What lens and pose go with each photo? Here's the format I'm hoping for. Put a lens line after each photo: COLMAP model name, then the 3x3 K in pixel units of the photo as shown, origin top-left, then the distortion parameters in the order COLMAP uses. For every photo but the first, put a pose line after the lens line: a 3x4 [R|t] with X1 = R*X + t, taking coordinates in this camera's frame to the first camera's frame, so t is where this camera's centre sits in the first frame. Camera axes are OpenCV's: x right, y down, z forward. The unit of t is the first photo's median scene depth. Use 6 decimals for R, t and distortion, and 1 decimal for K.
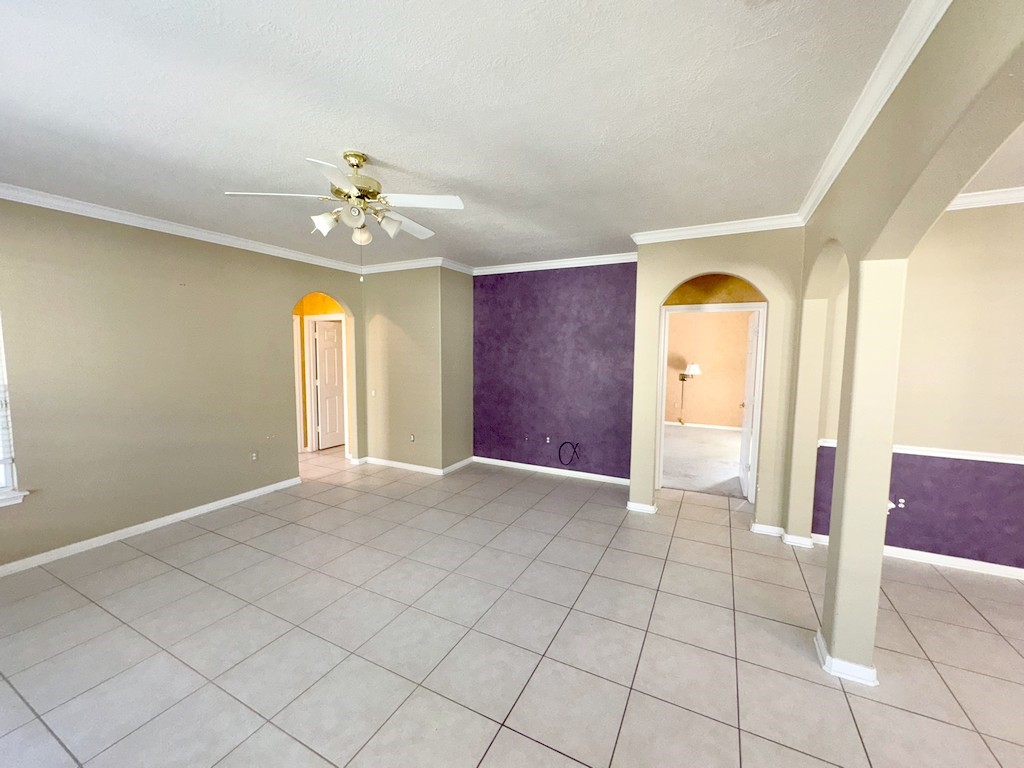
lens RADIAL K [[407.6, 0, 511.9], [0, 407.6, 384.5], [0, 0, 1]] dist [-0.002029, -0.000412]
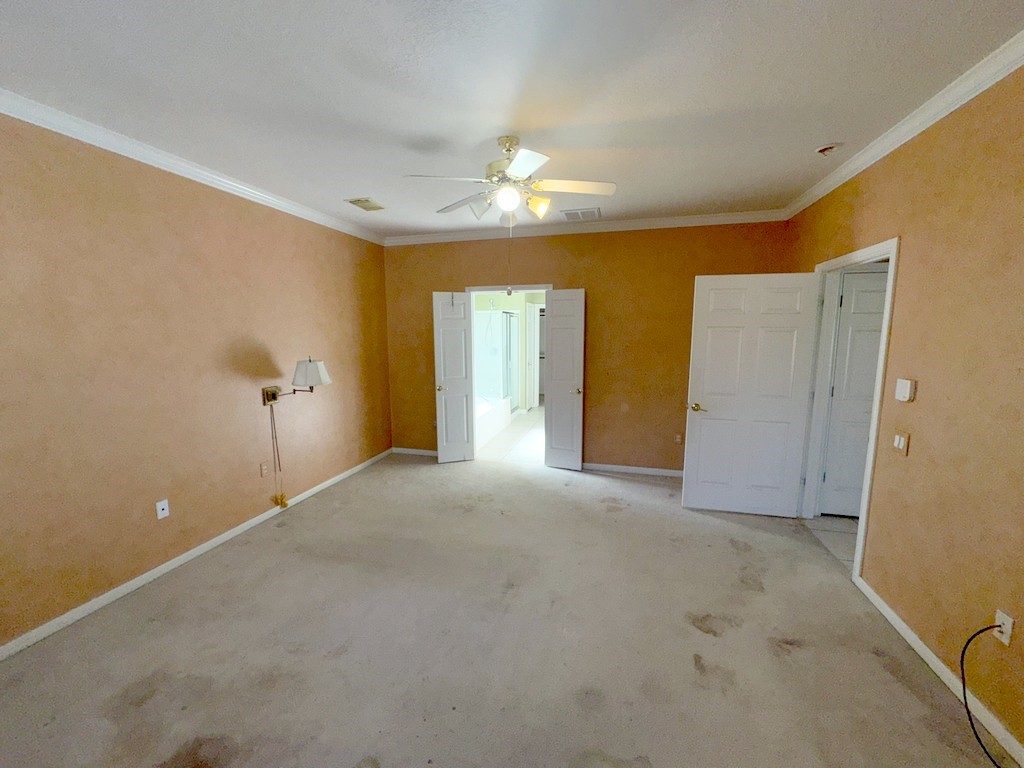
lens RADIAL K [[407.6, 0, 512.1], [0, 407.6, 383.8], [0, 0, 1]] dist [-0.002029, -0.000412]
pose [[-0.211034, -0.134652, 0.968160, -0.013547], [0.082623, 0.984465, 0.154929, -0.070309], [-0.973980, 0.112687, -0.196631, 0.847285]]
